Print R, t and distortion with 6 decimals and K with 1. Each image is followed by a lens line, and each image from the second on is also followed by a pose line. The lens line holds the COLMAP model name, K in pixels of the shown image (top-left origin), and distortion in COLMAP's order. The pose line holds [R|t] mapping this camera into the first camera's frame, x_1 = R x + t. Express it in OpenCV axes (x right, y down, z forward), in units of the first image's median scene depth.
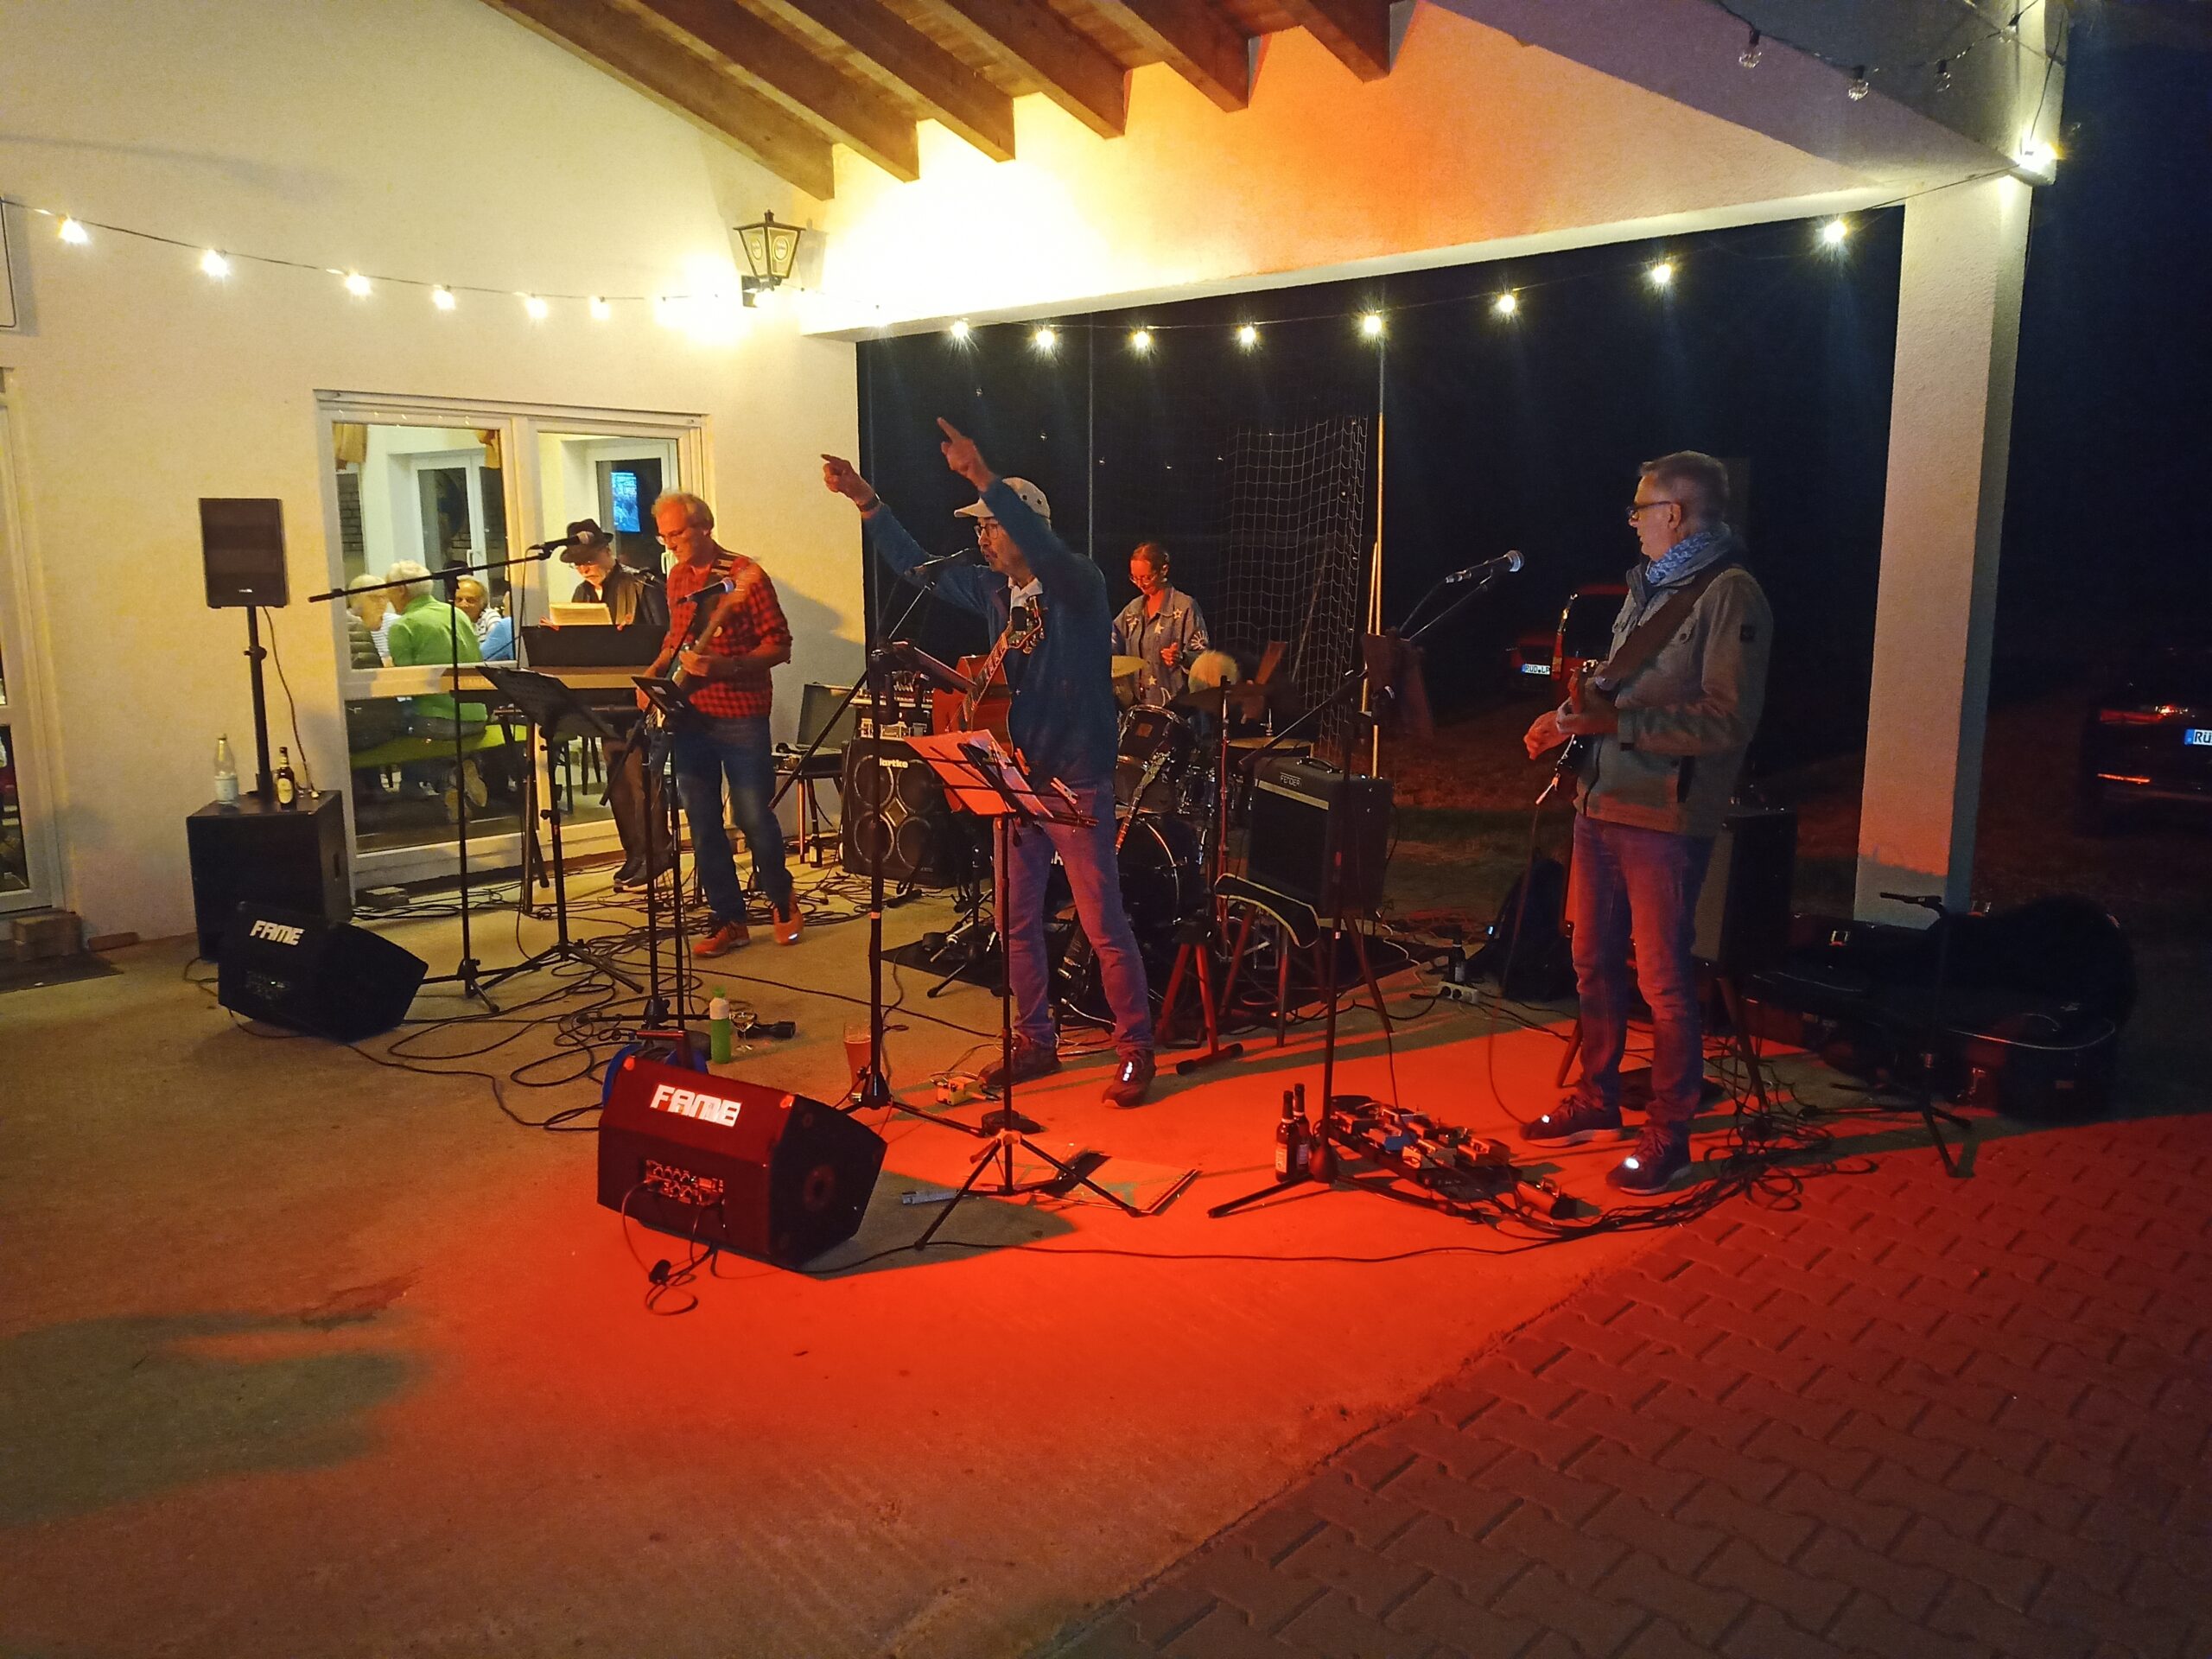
lens RADIAL K [[1658.1, 0, 1098.7], [0, 1658.1, 805.6], [0, 0, 1]] dist [0.052032, -0.061270]
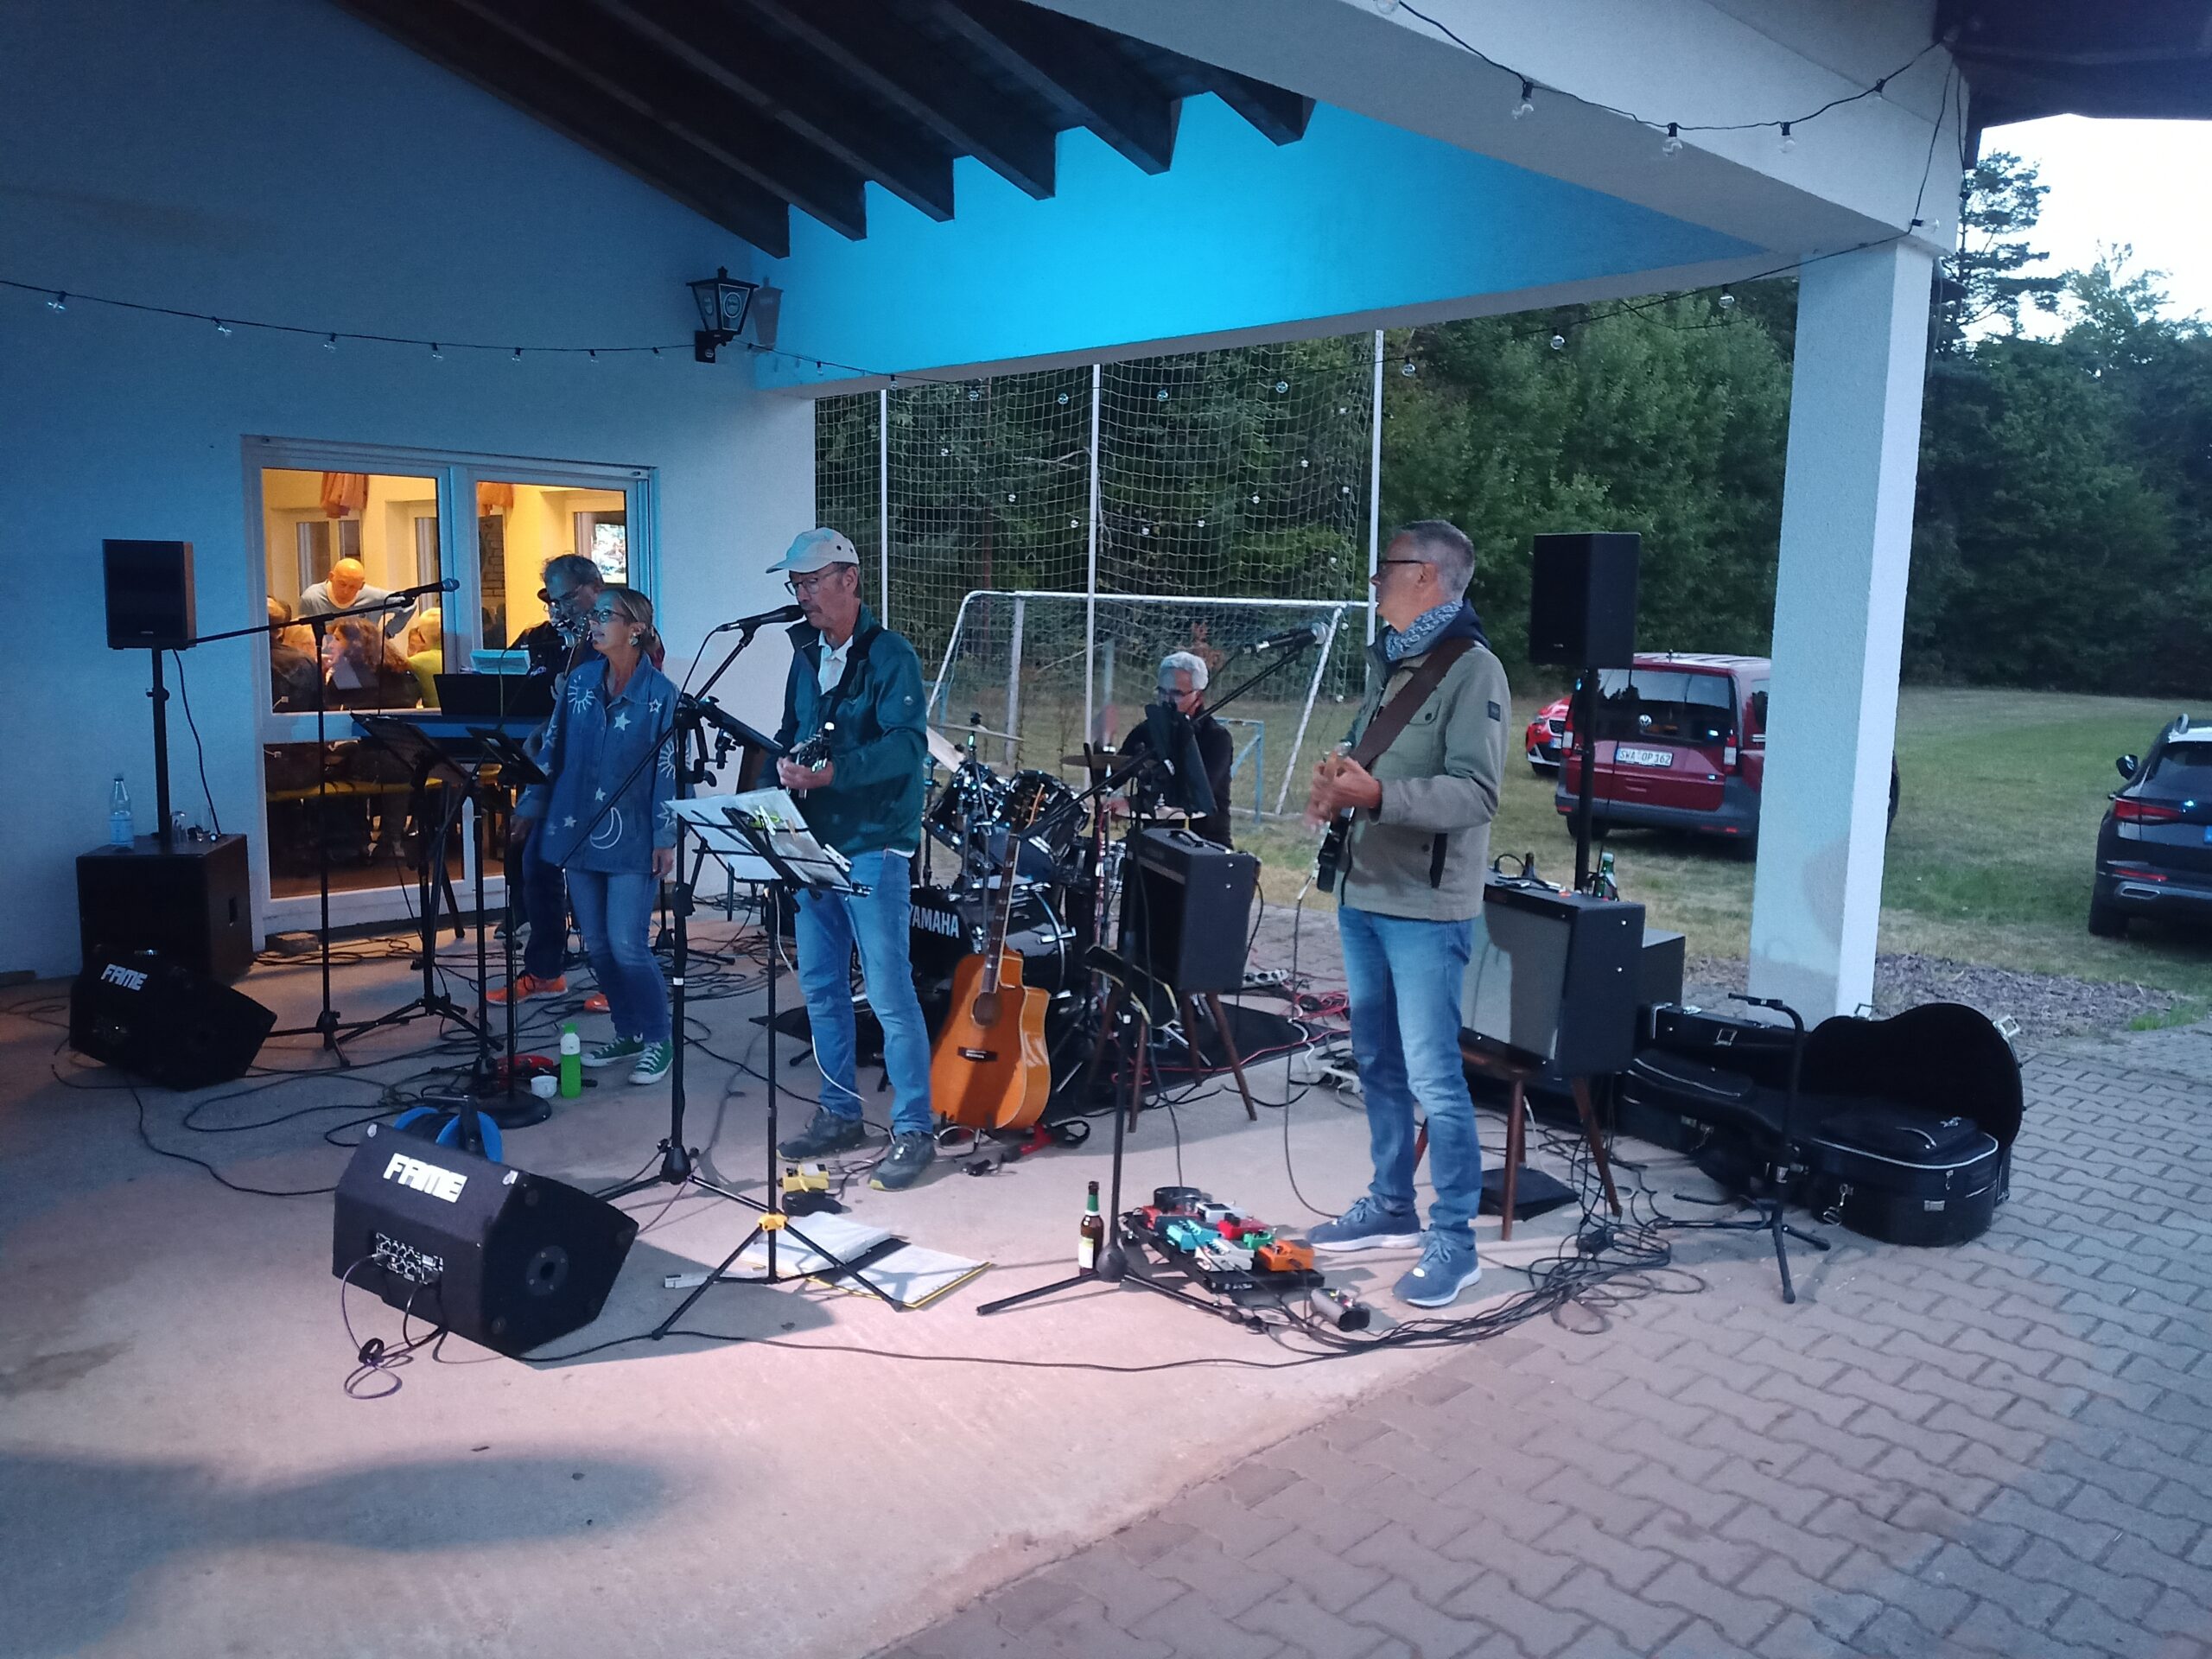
lens RADIAL K [[1658.1, 0, 1121.6], [0, 1658.1, 800.6], [0, 0, 1]] dist [0.052032, -0.061270]
pose [[0.998667, 0.028173, -0.043242, 0.181398], [-0.029862, 0.998796, -0.038924, -0.010052], [0.042093, 0.040164, 0.998306, 0.046321]]
